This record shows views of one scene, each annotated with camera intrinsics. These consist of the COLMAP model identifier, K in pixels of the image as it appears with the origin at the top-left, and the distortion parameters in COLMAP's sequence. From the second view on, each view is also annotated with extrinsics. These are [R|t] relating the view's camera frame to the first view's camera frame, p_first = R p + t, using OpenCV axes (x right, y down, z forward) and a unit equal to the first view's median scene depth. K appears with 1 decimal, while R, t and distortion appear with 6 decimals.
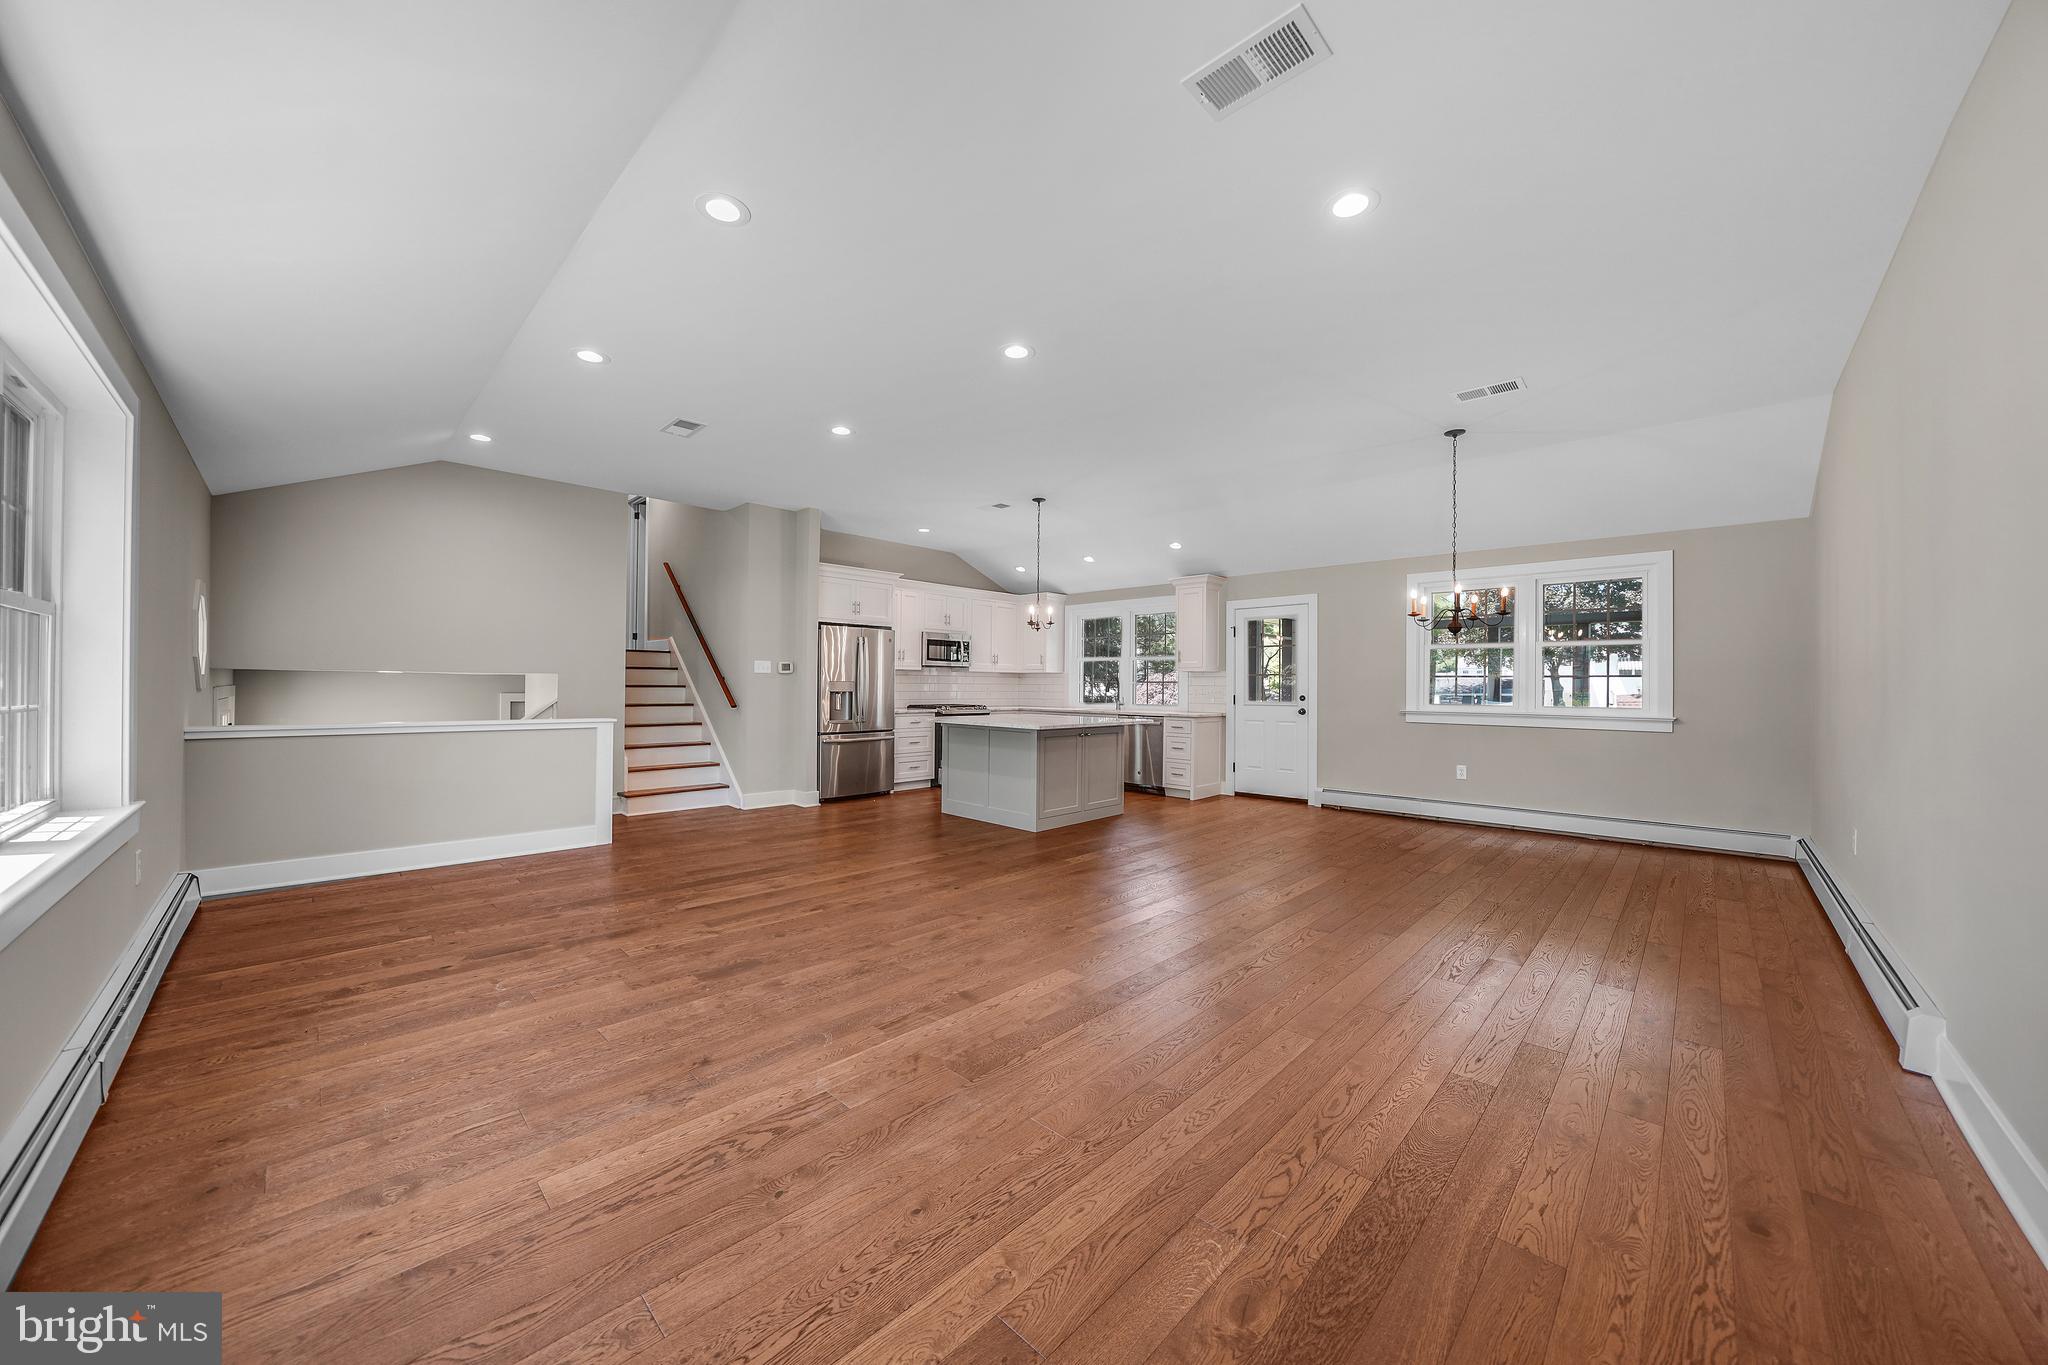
lens RADIAL K [[711.7, 0, 1023.8], [0, 711.7, 687.3], [0, 0, 1]] dist [-0.024315, 0.001643]
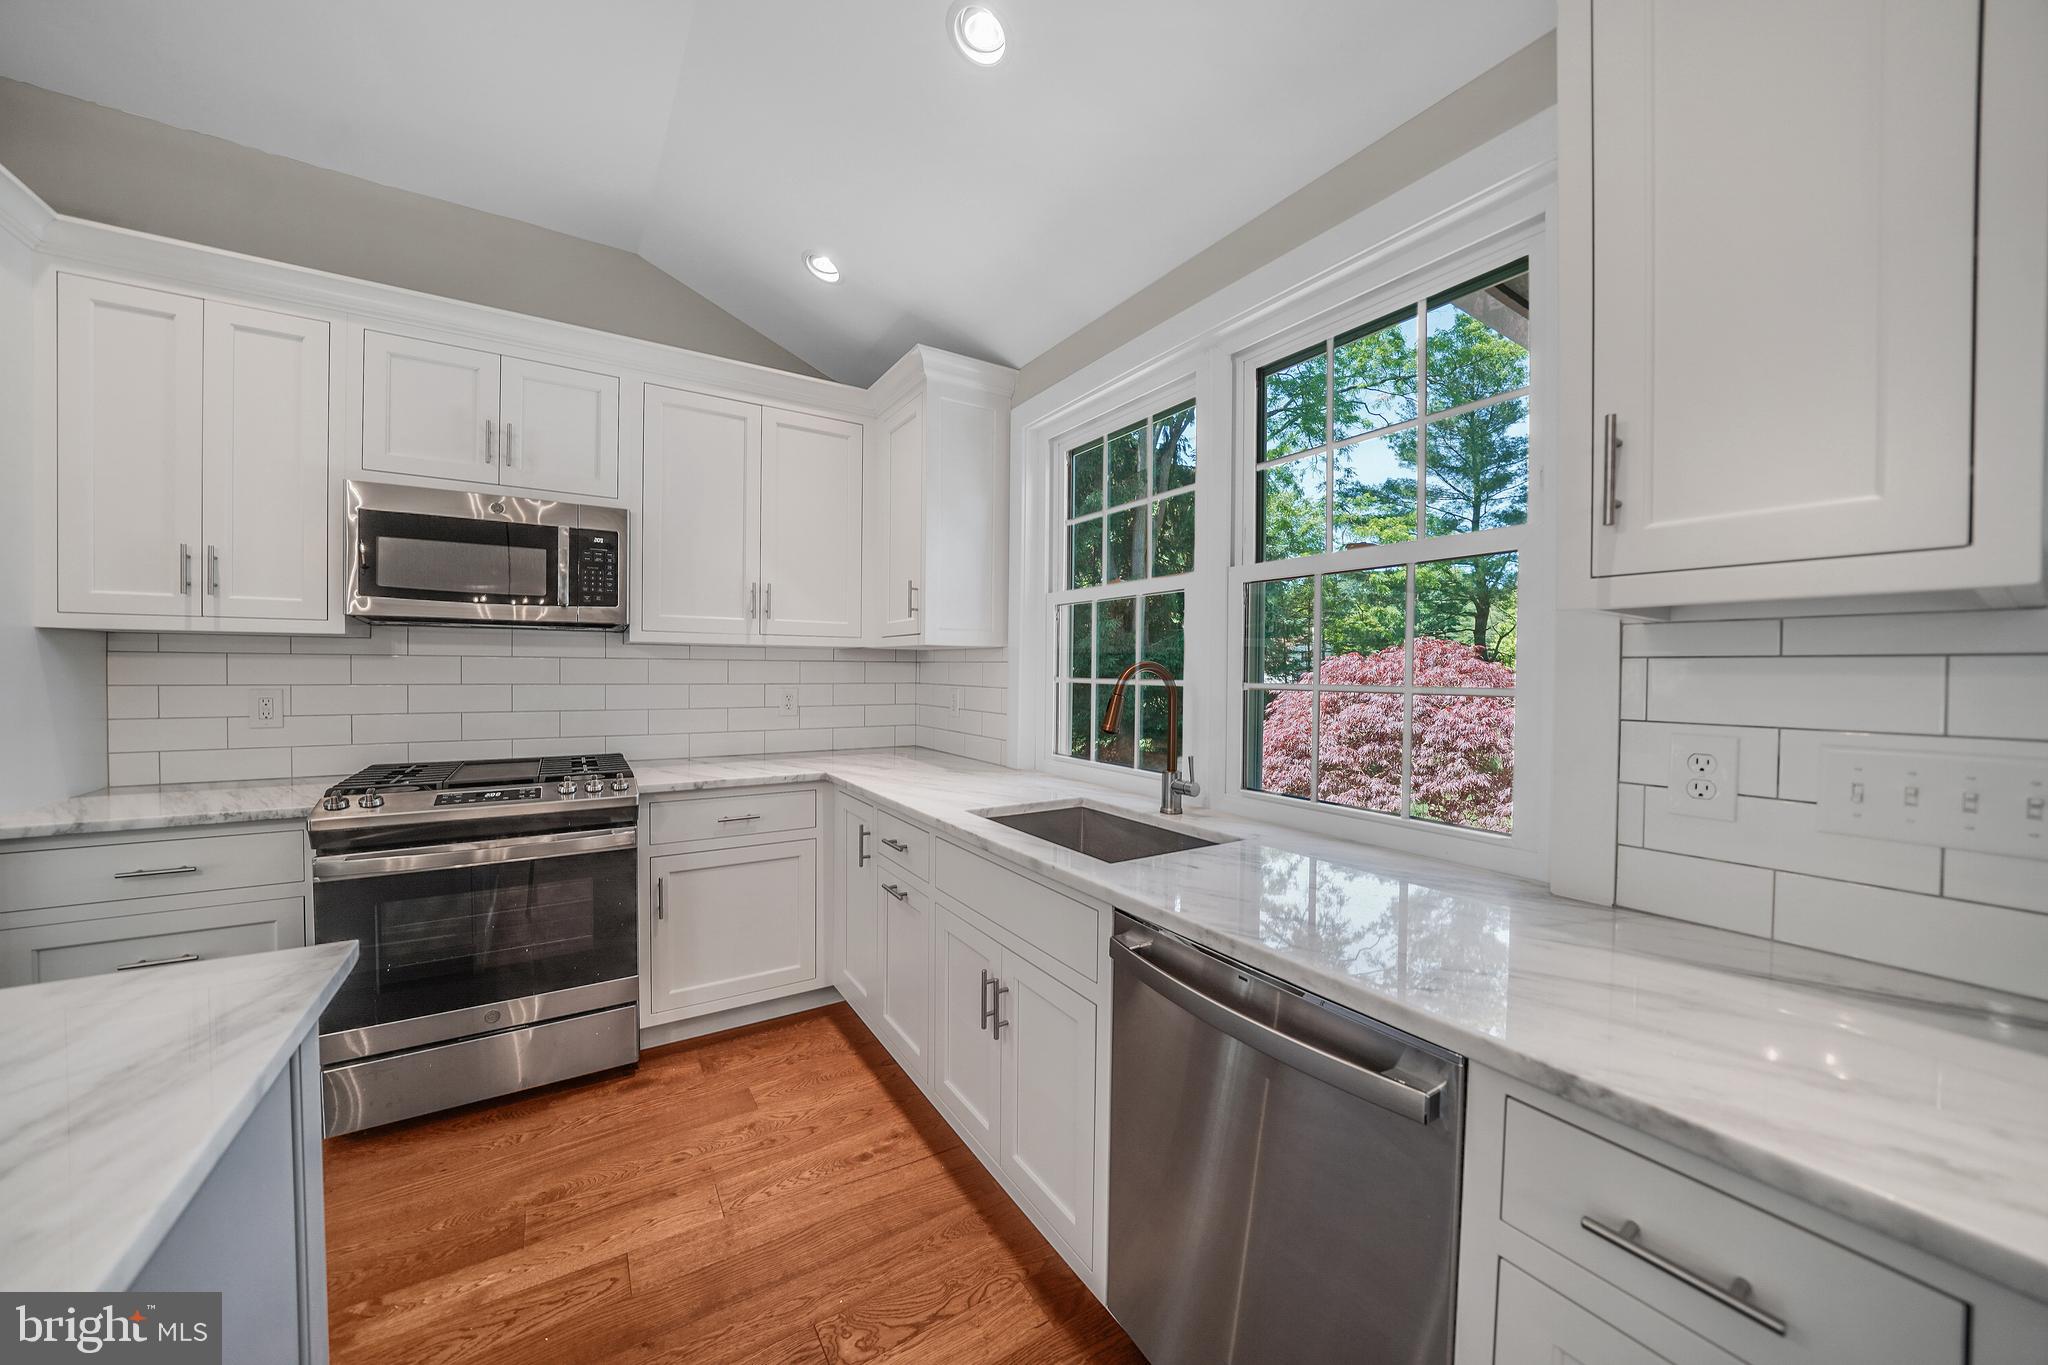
lens RADIAL K [[711.7, 0, 1019.9], [0, 711.7, 679.4], [0, 0, 1]] dist [-0.024315, 0.001643]
pose [[0.970876, 0.003400, -0.239557, 0.147185], [-0.001371, 0.999962, 0.008637, -0.010787], [0.239577, -0.008057, 0.970844, 0.822401]]
